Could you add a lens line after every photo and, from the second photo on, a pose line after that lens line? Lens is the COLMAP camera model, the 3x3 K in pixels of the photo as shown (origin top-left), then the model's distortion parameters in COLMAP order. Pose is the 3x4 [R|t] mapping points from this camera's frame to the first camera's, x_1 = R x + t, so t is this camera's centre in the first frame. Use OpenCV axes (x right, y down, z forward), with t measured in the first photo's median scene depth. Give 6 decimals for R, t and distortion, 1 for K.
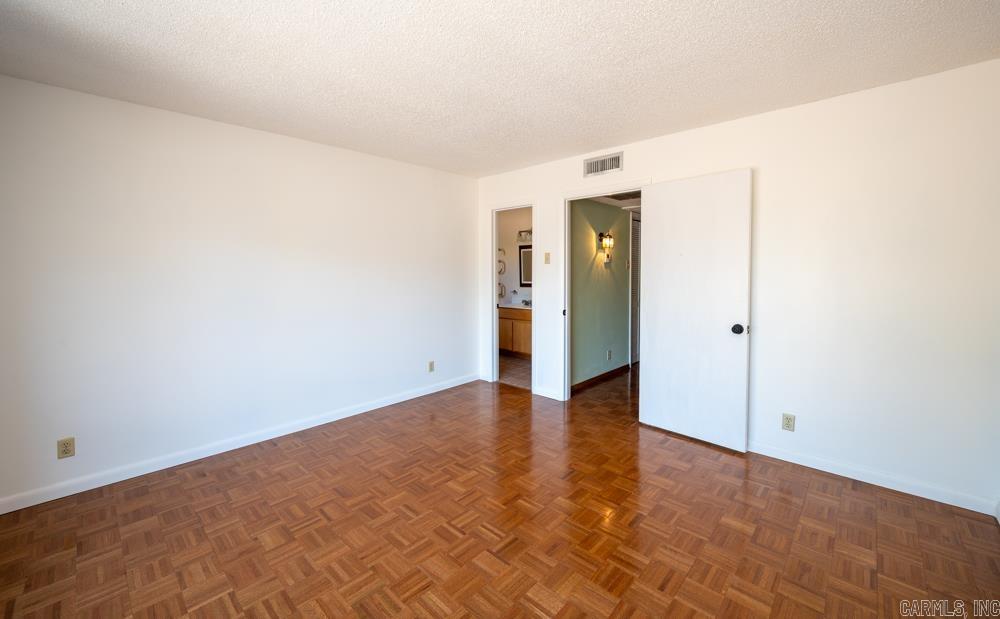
lens RADIAL K [[397.6, 0, 502.4], [0, 397.6, 285.9], [0, 0, 1]] dist [-0.009803, -0.000141]
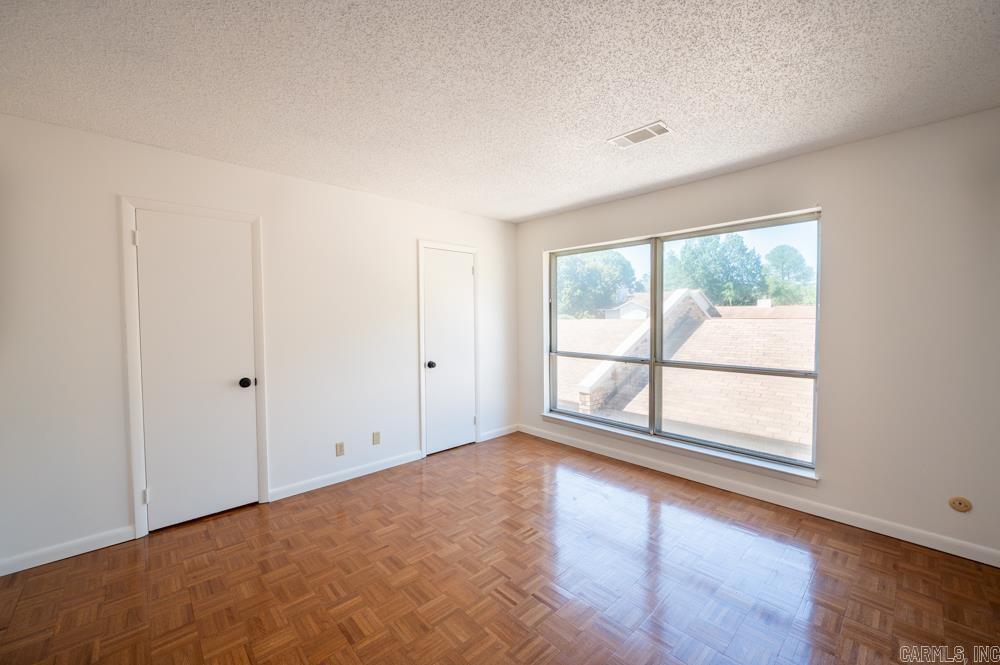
lens RADIAL K [[394.4, 0, 500.0], [0, 394.4, 332.5], [0, 0, 1]] dist [-0.012281, -0.000355]
pose [[-0.997757, 0.011243, 0.065997, -0.070519], [0.016852, 0.996234, 0.085051, -0.073758], [-0.064792, 0.085972, -0.994188, 1.560090]]
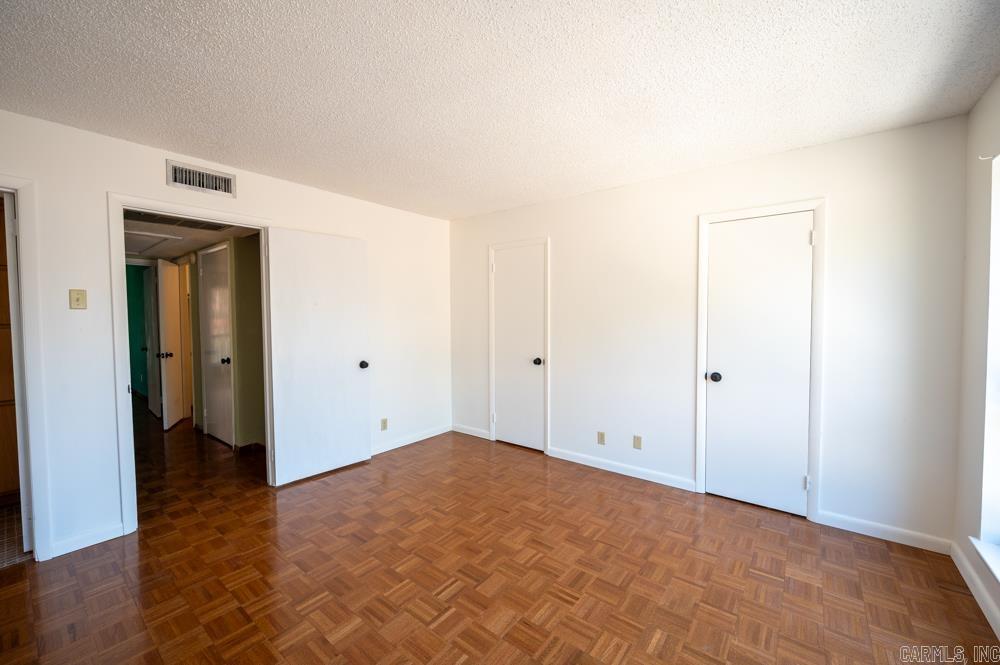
lens RADIAL K [[394.4, 0, 500.0], [0, 394.4, 332.5], [0, 0, 1]] dist [-0.012281, -0.000355]
pose [[-0.087325, -0.034288, 0.995590, -0.806337], [0.047080, 0.998149, 0.038506, -0.026261], [-0.995067, 0.050235, -0.085549, 0.766599]]
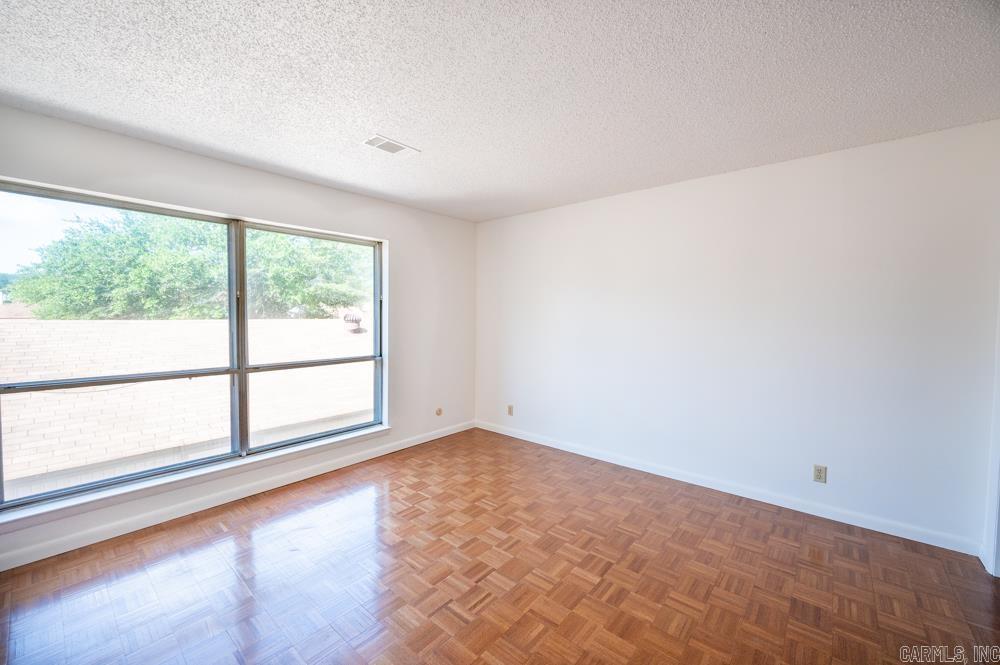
lens RADIAL K [[394.4, 0, 500.0], [0, 394.4, 332.5], [0, 0, 1]] dist [-0.012281, -0.000355]
pose [[0.052038, 0.053423, -0.997215, 0.710309], [-0.050126, 0.997449, 0.050820, -0.047269], [0.997386, 0.047342, 0.054583, 0.801993]]
